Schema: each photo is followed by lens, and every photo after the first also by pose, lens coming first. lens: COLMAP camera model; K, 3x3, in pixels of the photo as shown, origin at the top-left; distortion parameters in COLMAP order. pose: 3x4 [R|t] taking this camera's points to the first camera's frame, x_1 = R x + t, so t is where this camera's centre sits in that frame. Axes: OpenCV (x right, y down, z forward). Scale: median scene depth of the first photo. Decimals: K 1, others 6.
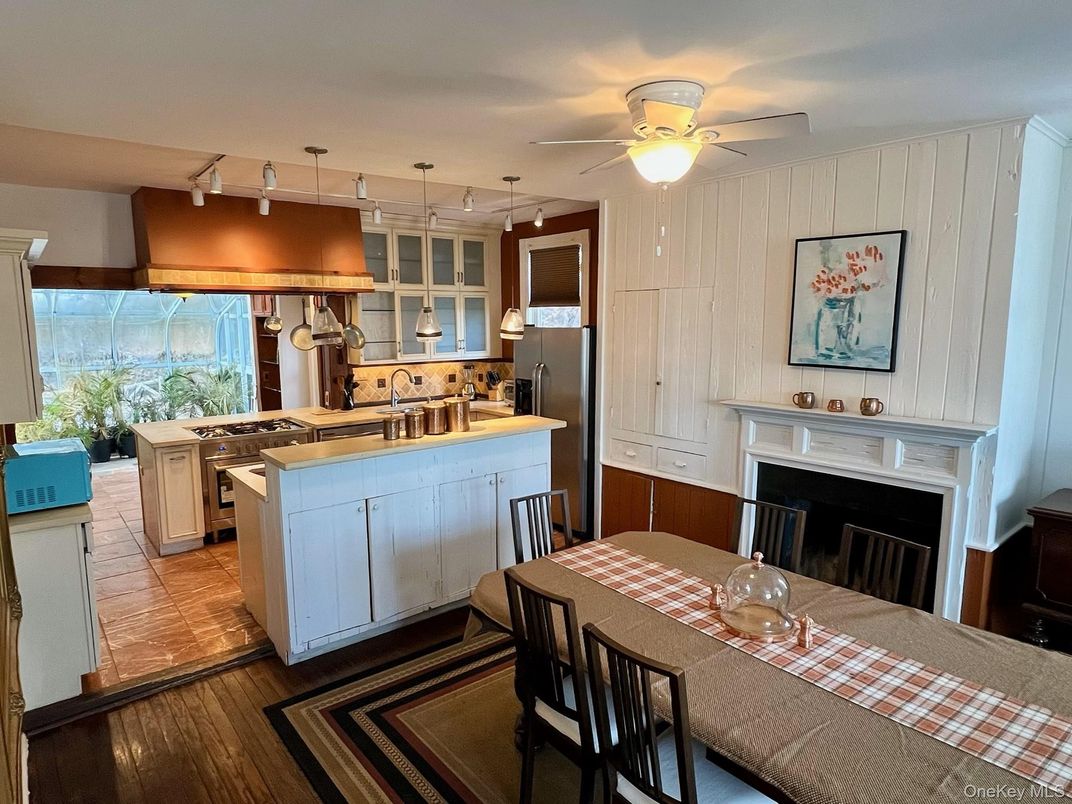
lens RADIAL K [[646.2, 0, 539.8], [0, 646.2, 401.4], [0, 0, 1]] dist [0.003069, -0.003326]
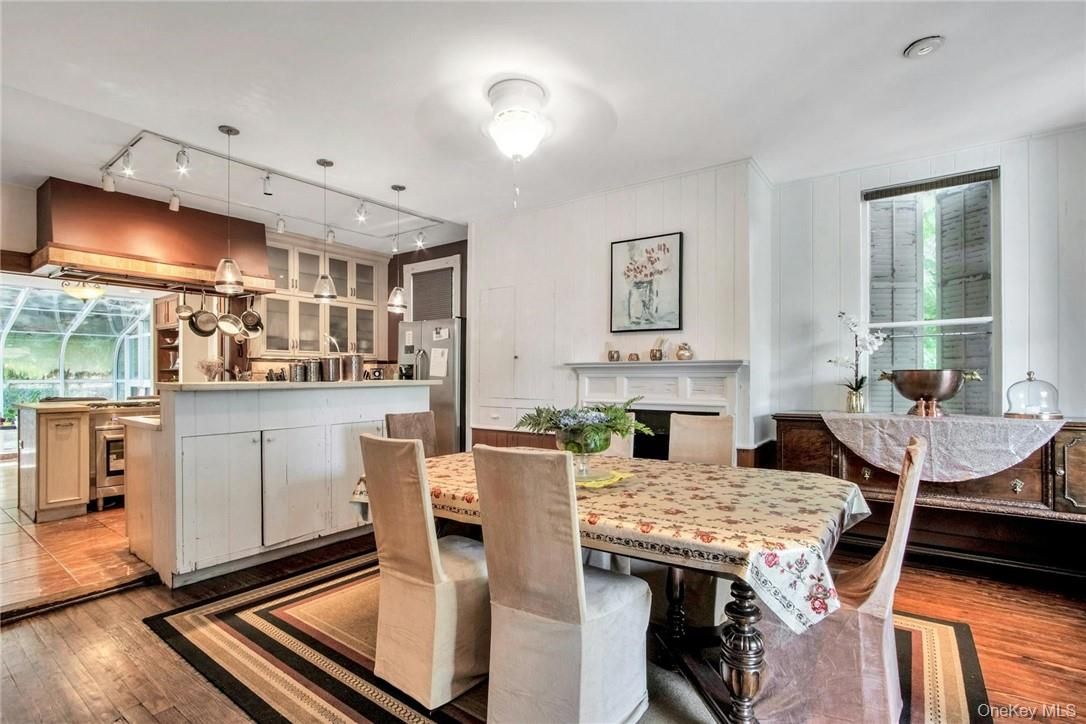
lens RADIAL K [[510.9, 0, 549.8], [0, 510.9, 365.5], [0, 0, 1]] dist [-0.022210, 0.005535]
pose [[0.968728, 0.003334, 0.248101, -0.002858], [0.030460, 0.990749, -0.132246, 0.155241], [-0.246247, 0.135668, 0.959665, 0.018173]]
